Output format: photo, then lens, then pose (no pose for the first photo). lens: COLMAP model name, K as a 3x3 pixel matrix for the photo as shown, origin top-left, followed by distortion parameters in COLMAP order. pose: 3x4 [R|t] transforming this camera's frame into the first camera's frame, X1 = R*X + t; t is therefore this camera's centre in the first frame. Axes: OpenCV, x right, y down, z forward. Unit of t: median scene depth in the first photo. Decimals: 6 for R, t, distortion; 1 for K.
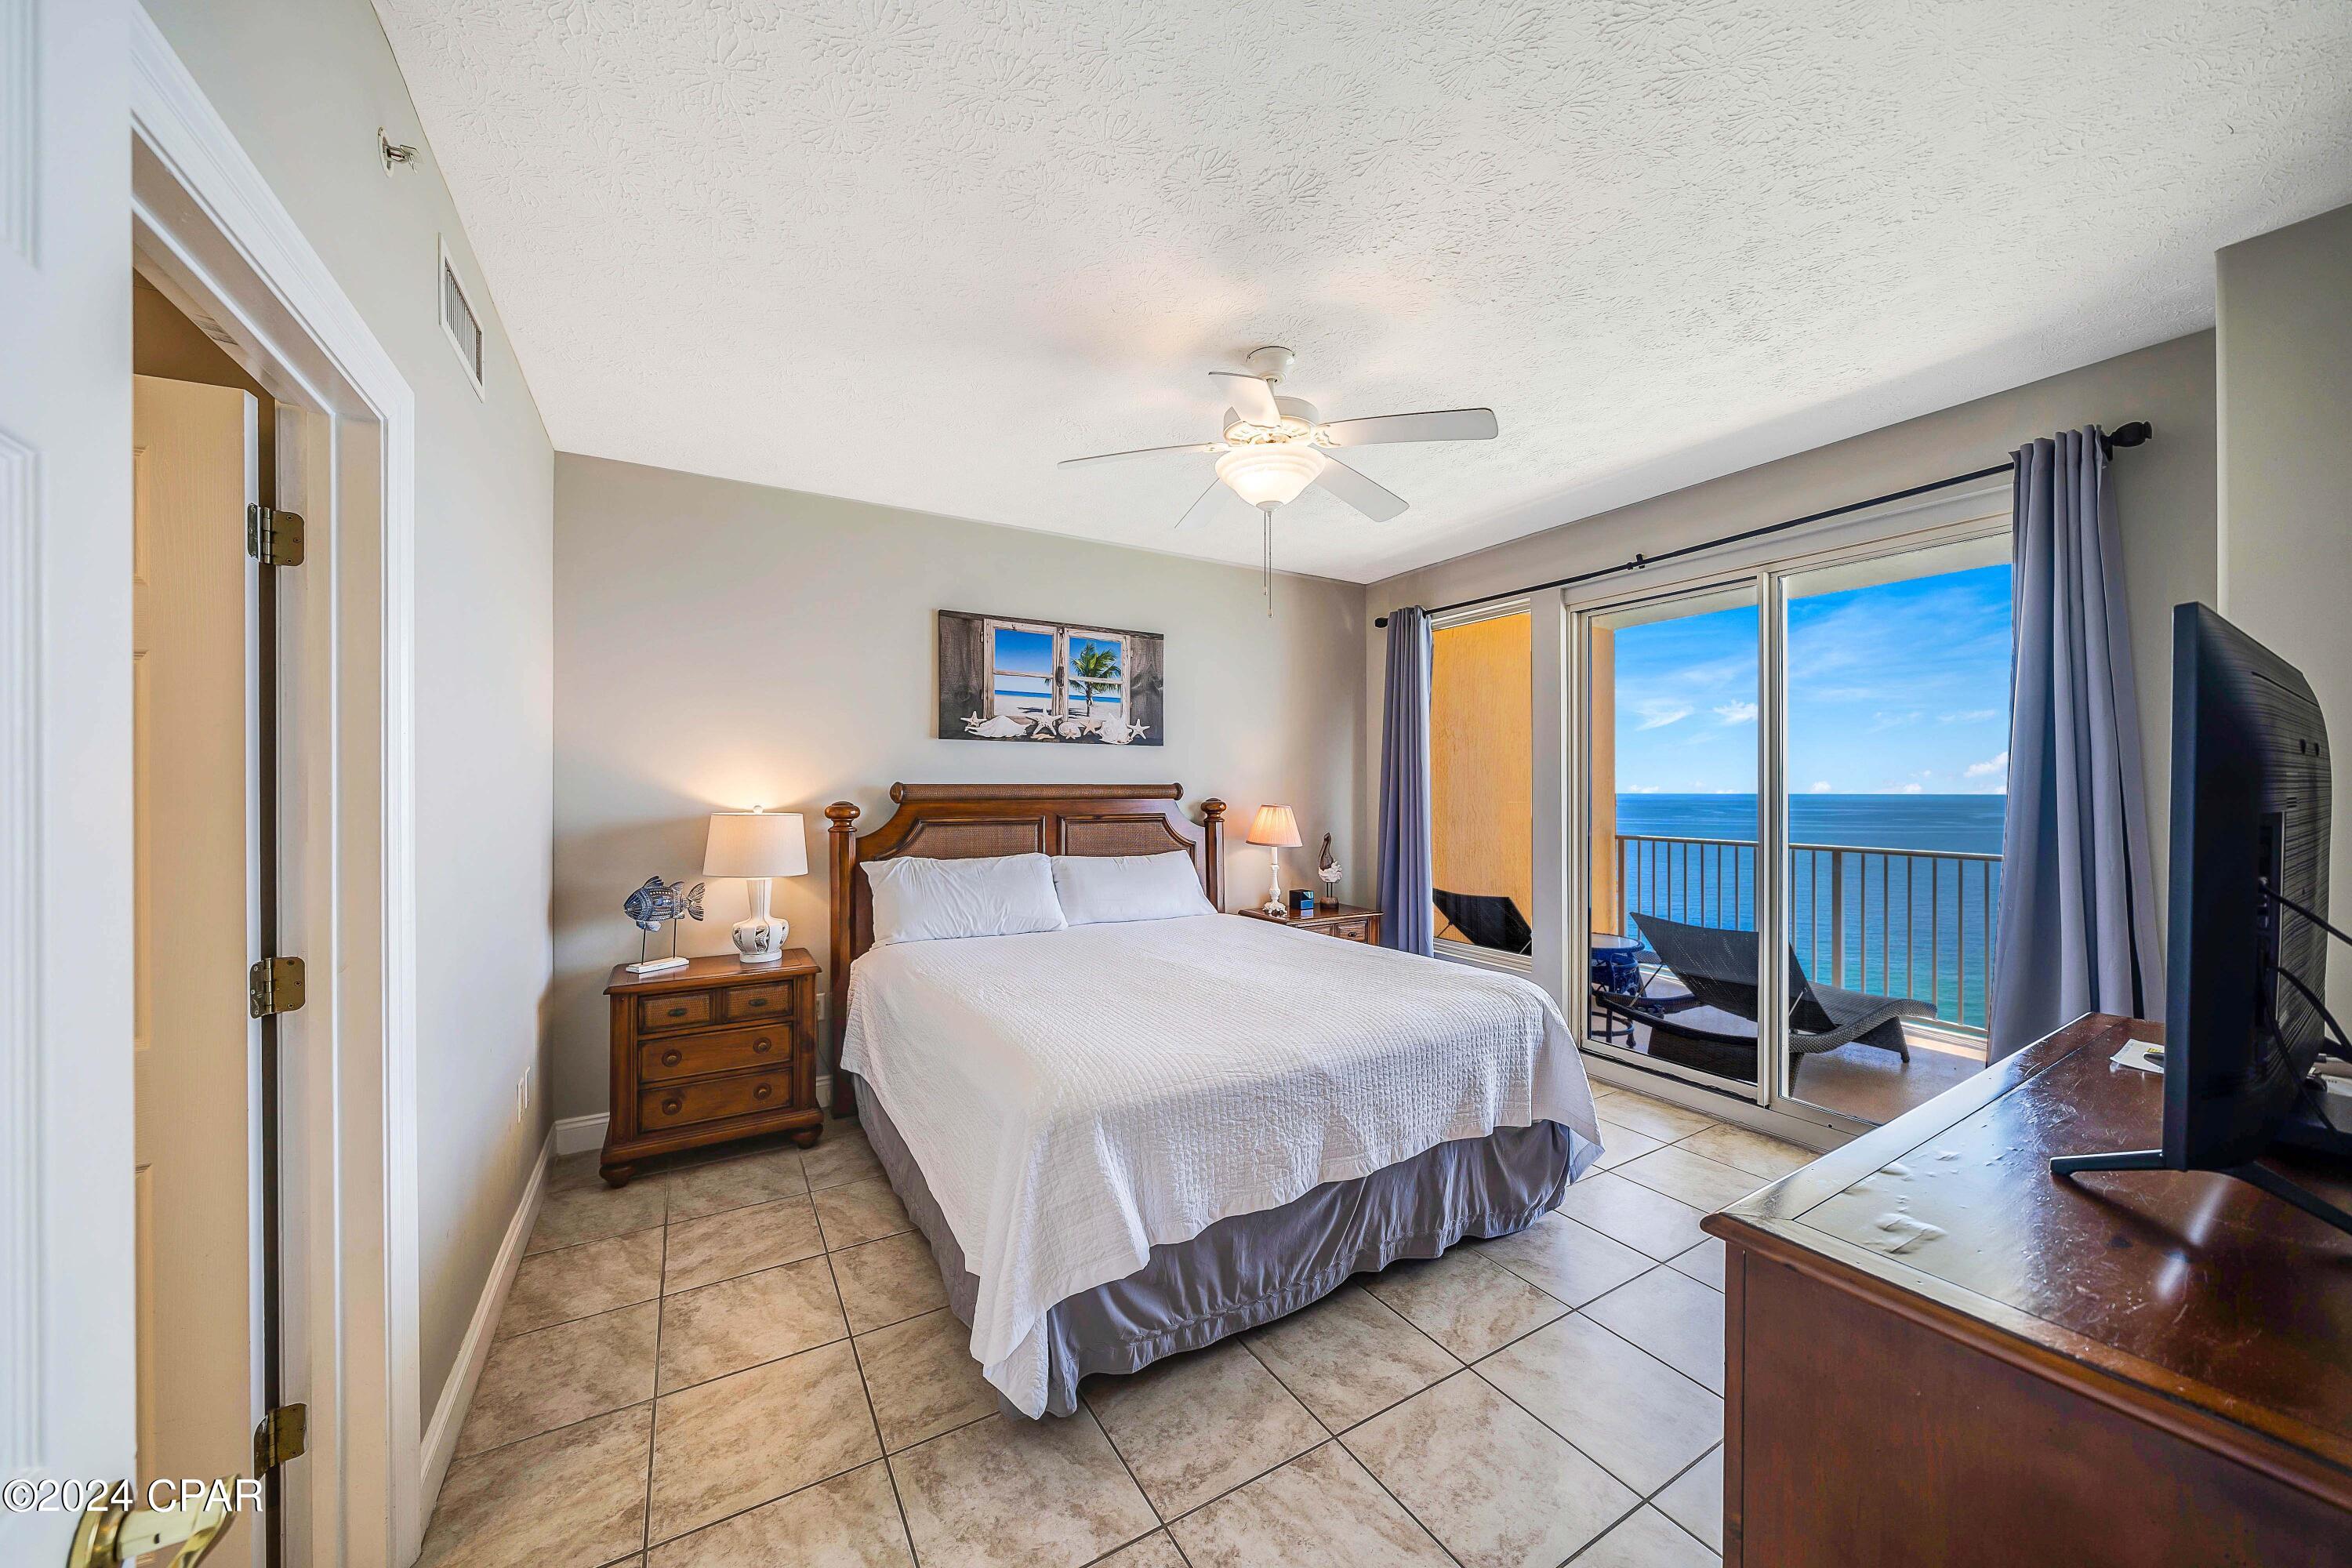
lens RADIAL K [[827.9, 0, 1176.0], [0, 827.9, 784.0], [0, 0, 1]] dist [0.000920, 0.000088]
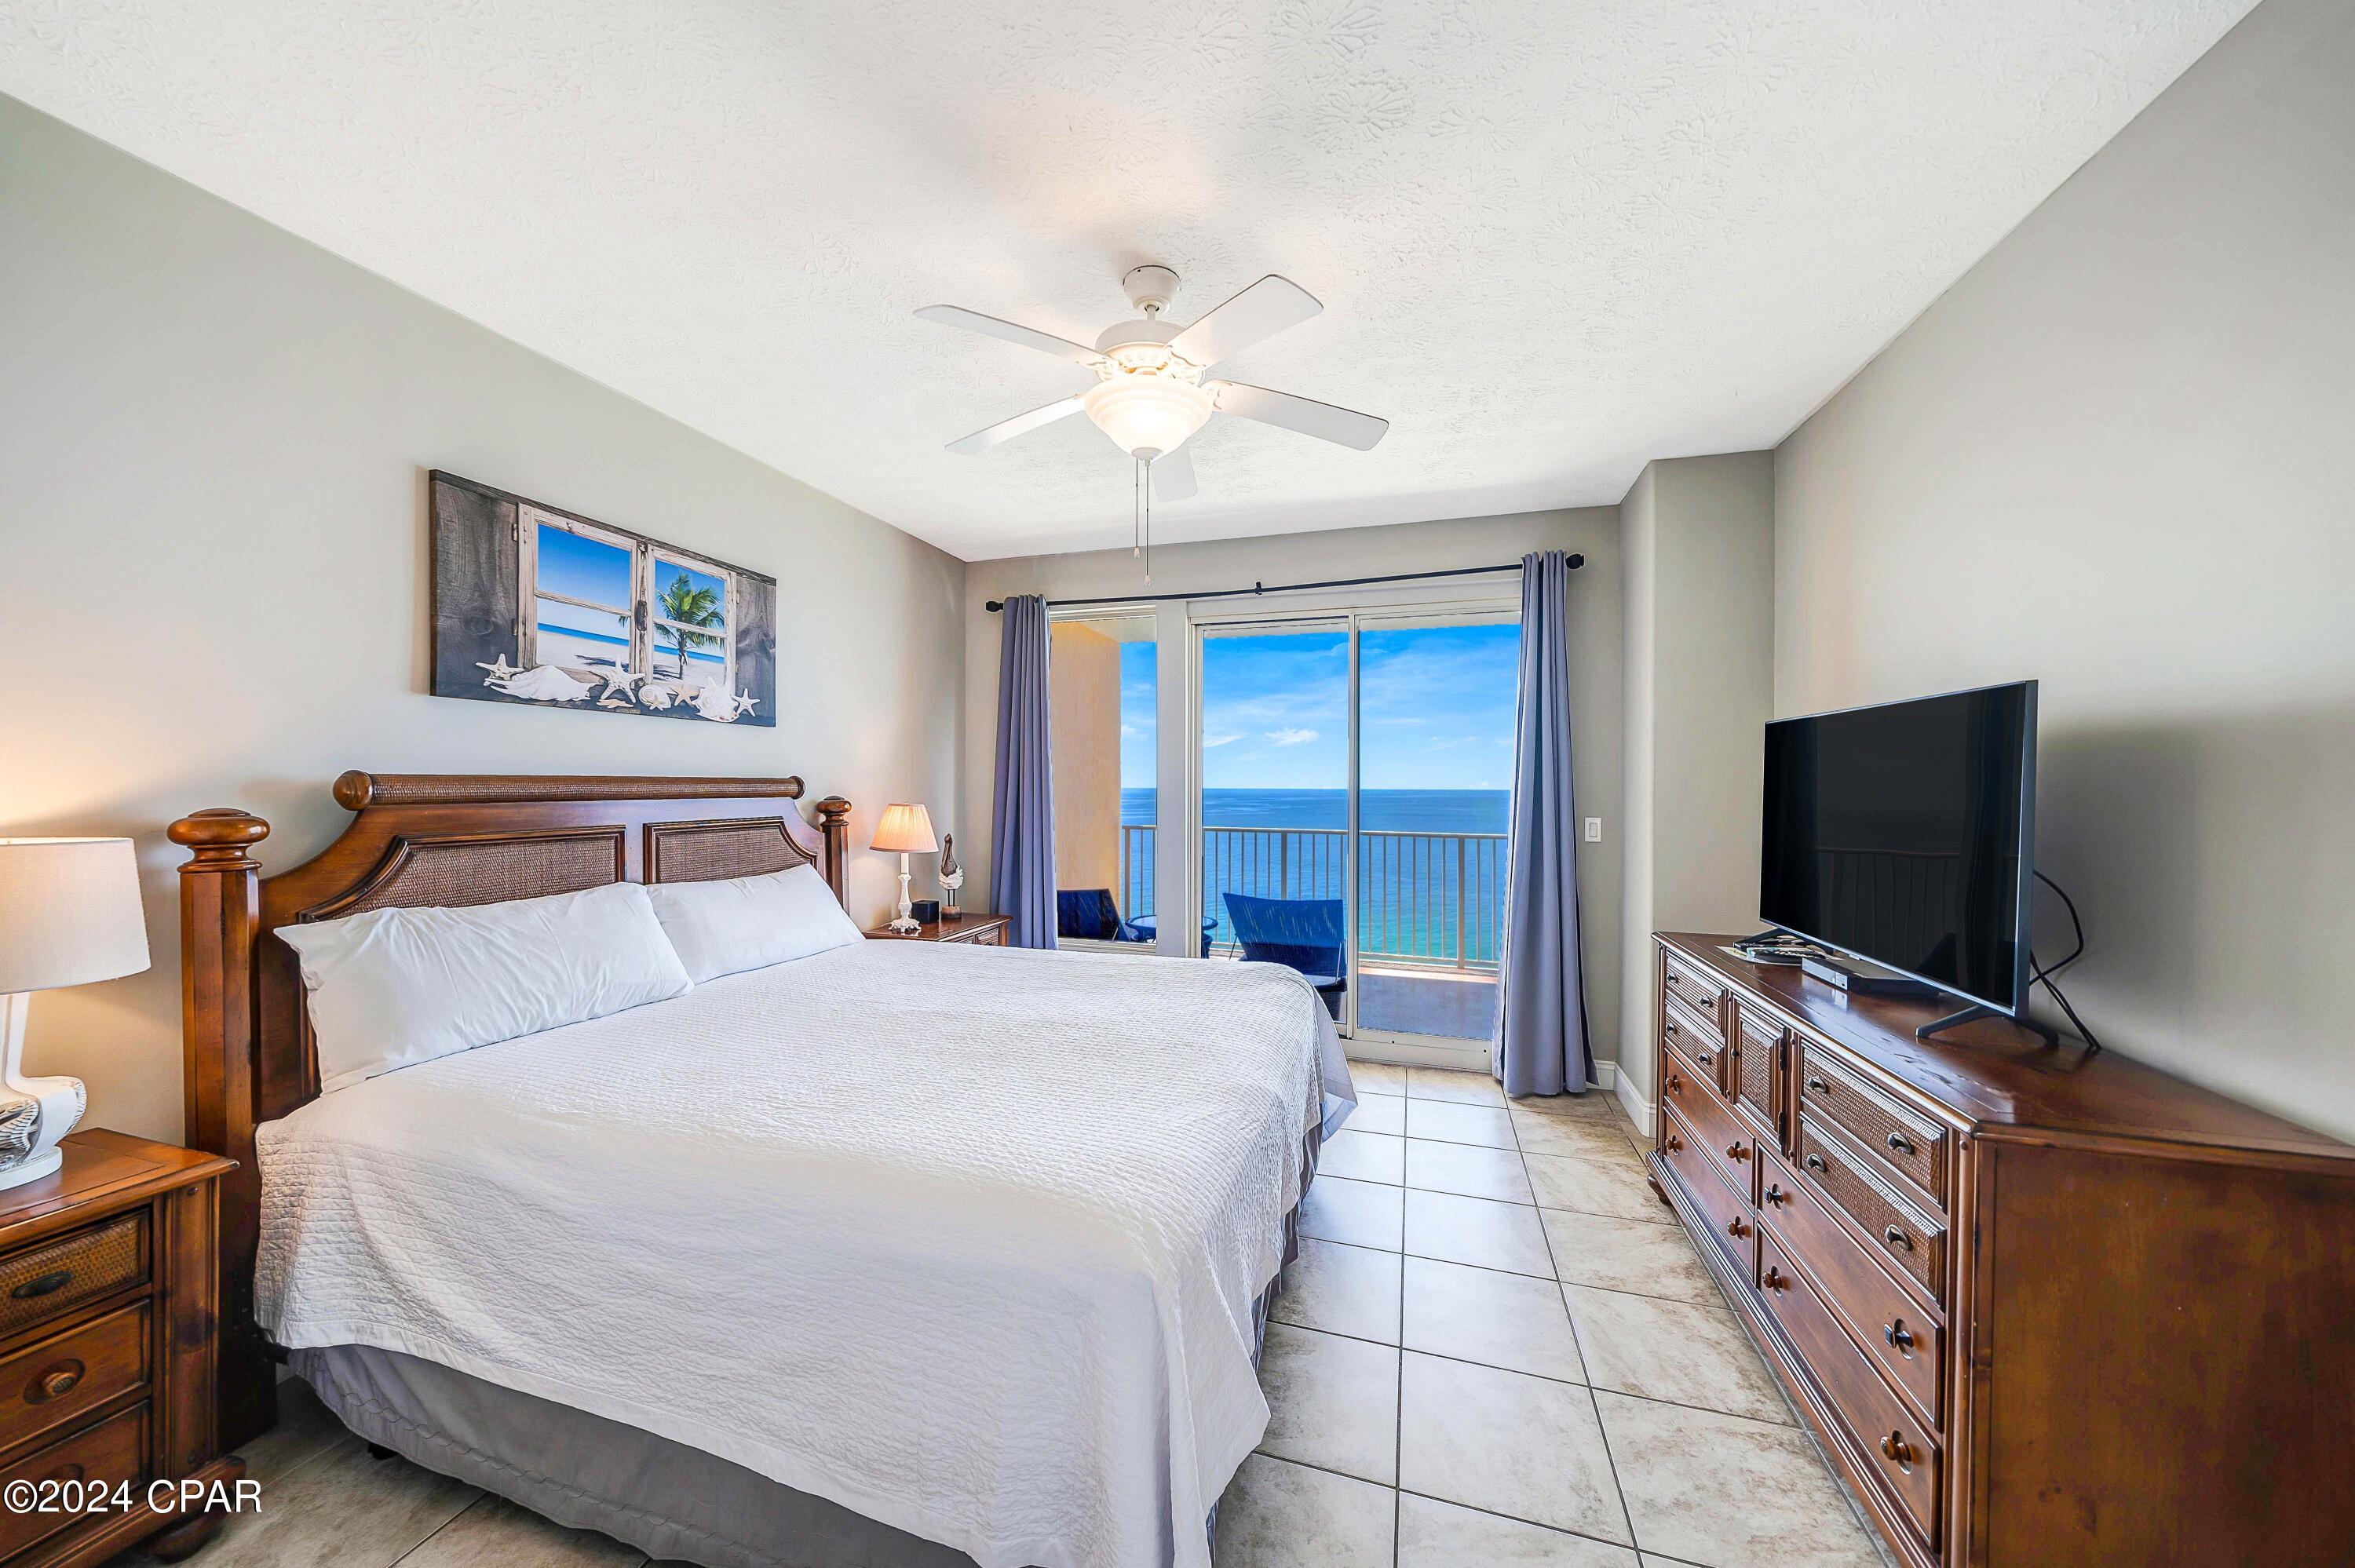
lens RADIAL K [[813.3, 0, 1177.5], [0, 813.3, 784.0], [0, 0, 1]] dist [-0.002335, -0.000052]
pose [[0.735315, 0.002696, 0.677721, -0.265044], [-0.007140, 0.999967, 0.003770, 0.000533], [-0.677688, -0.007611, 0.735310, 0.222554]]
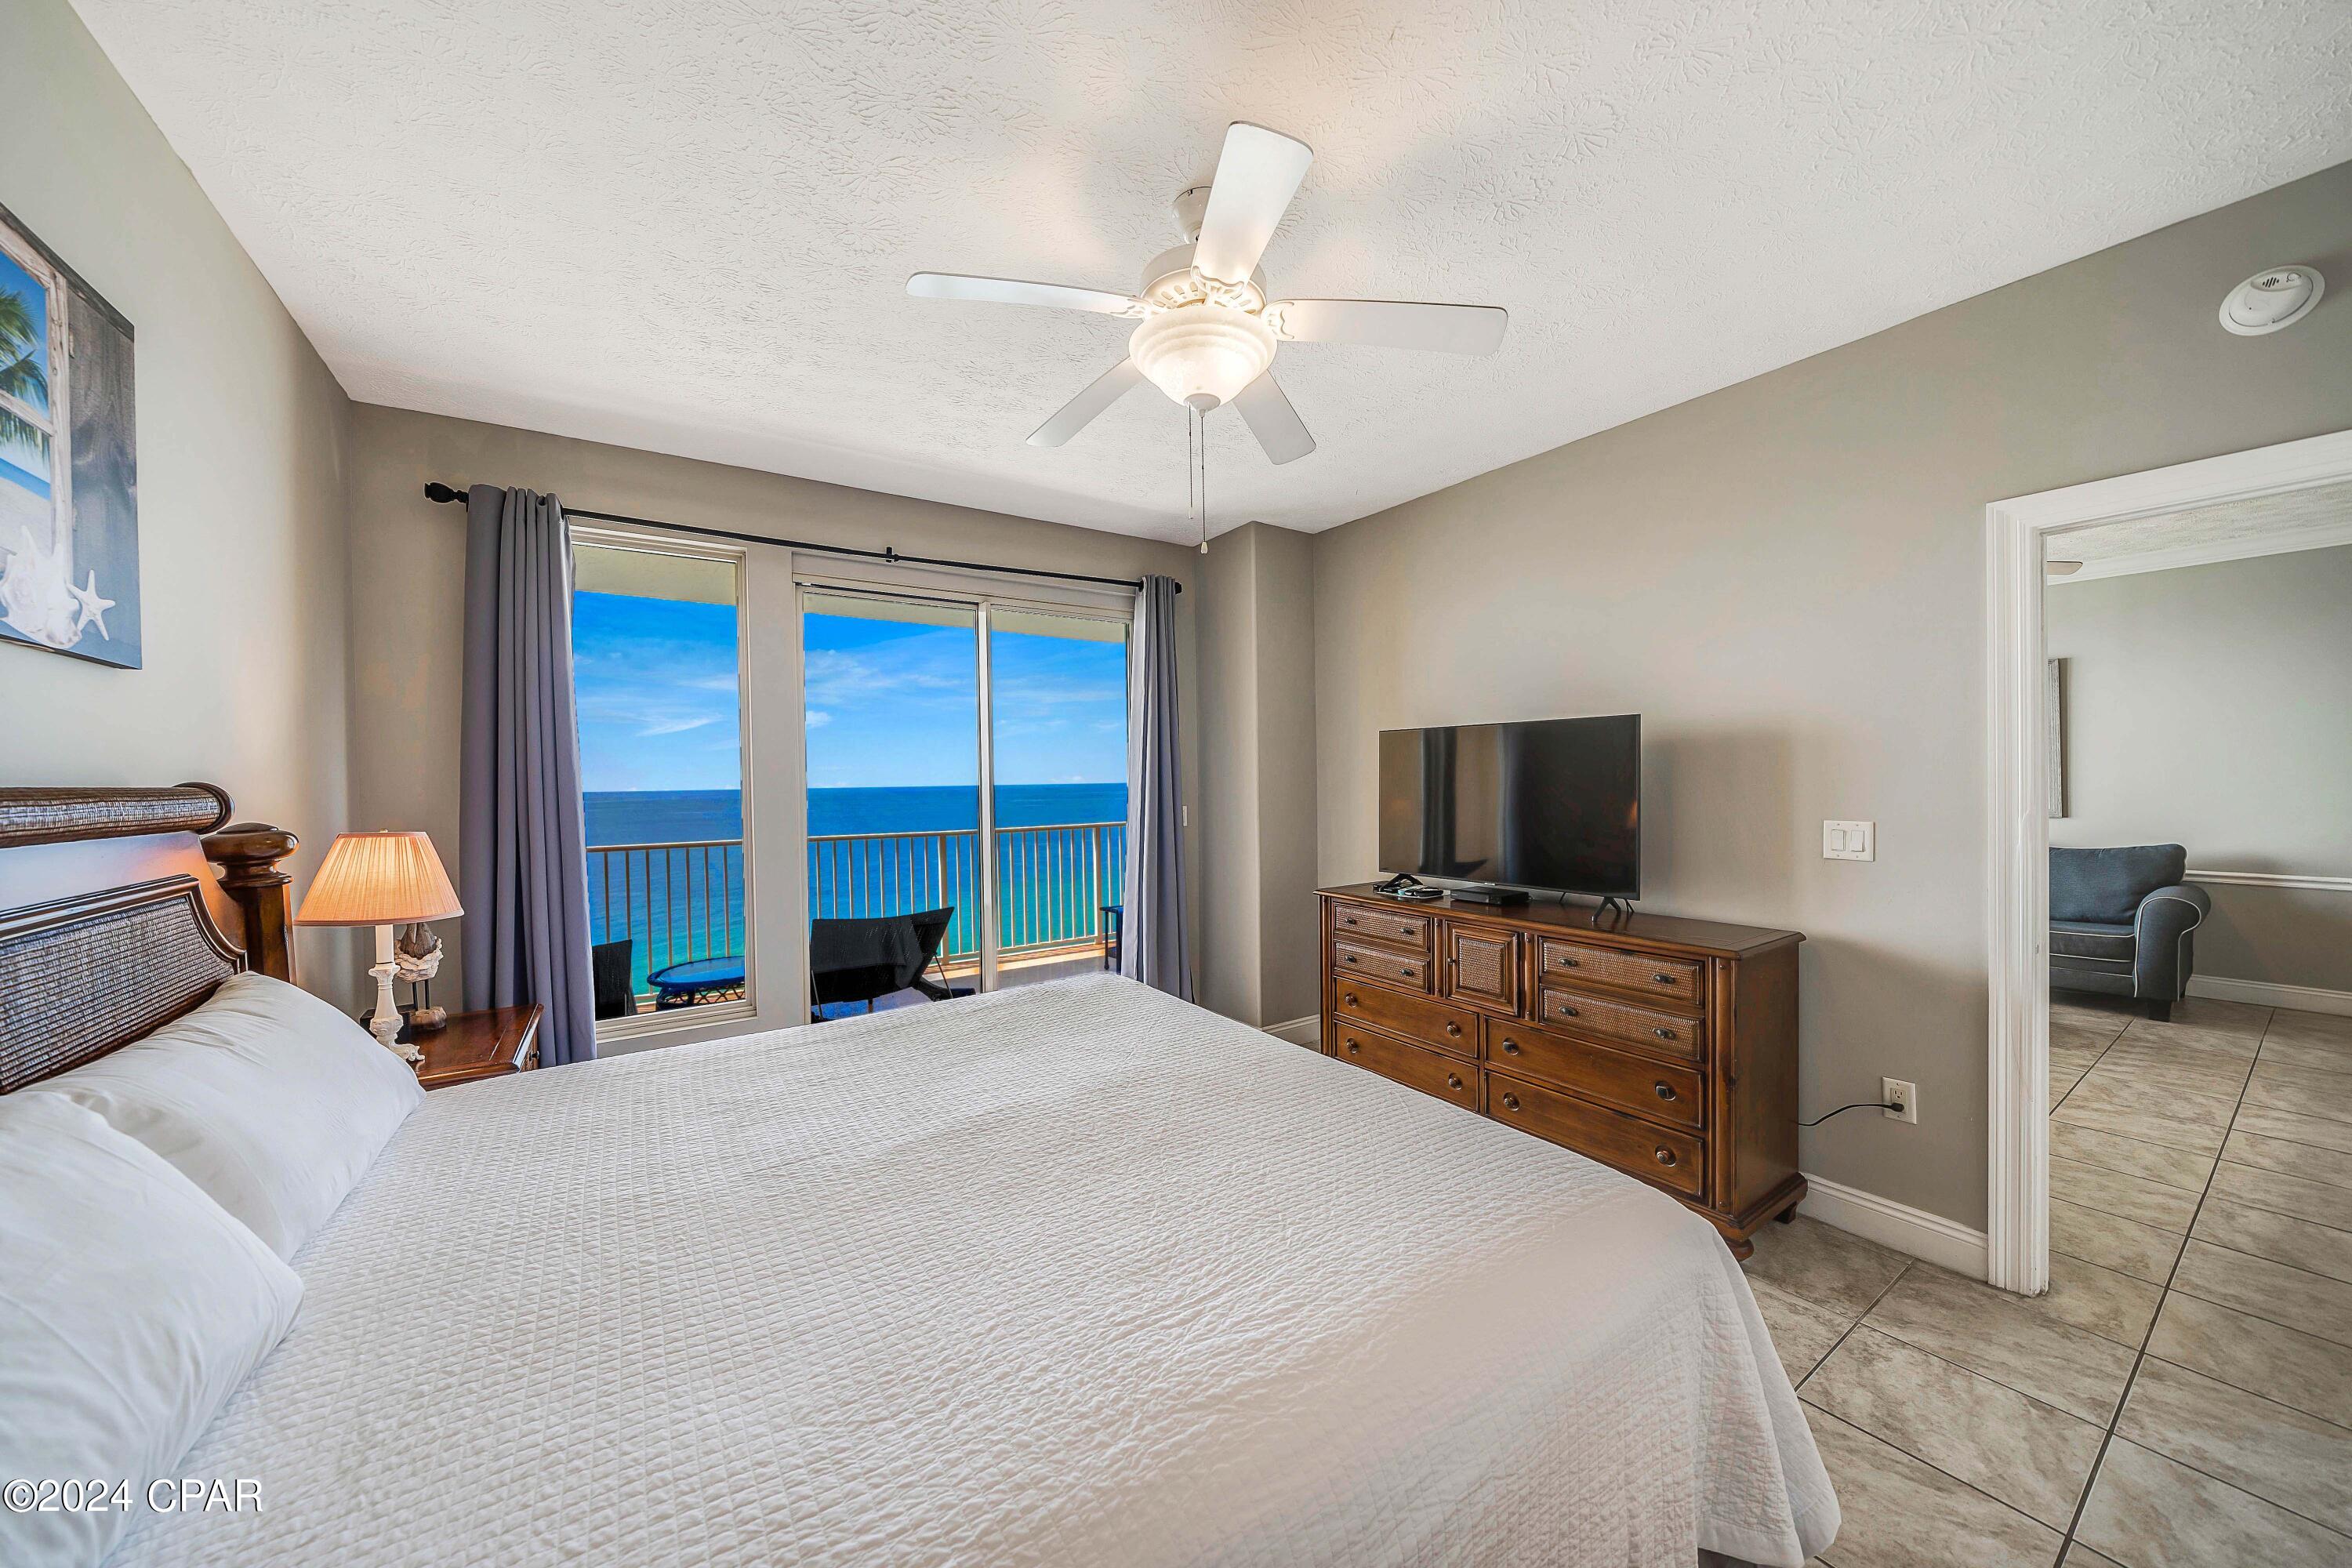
lens RADIAL K [[811.1, 0, 1151.4], [0, 811.1, 781.3], [0, 0, 1]] dist [-0.000448, 0.000014]
pose [[-0.046615, -0.001469, 0.998912, -0.376179], [0.011406, 0.999933, 0.002003, 0.001916], [-0.998848, 0.011487, -0.046596, 0.662500]]
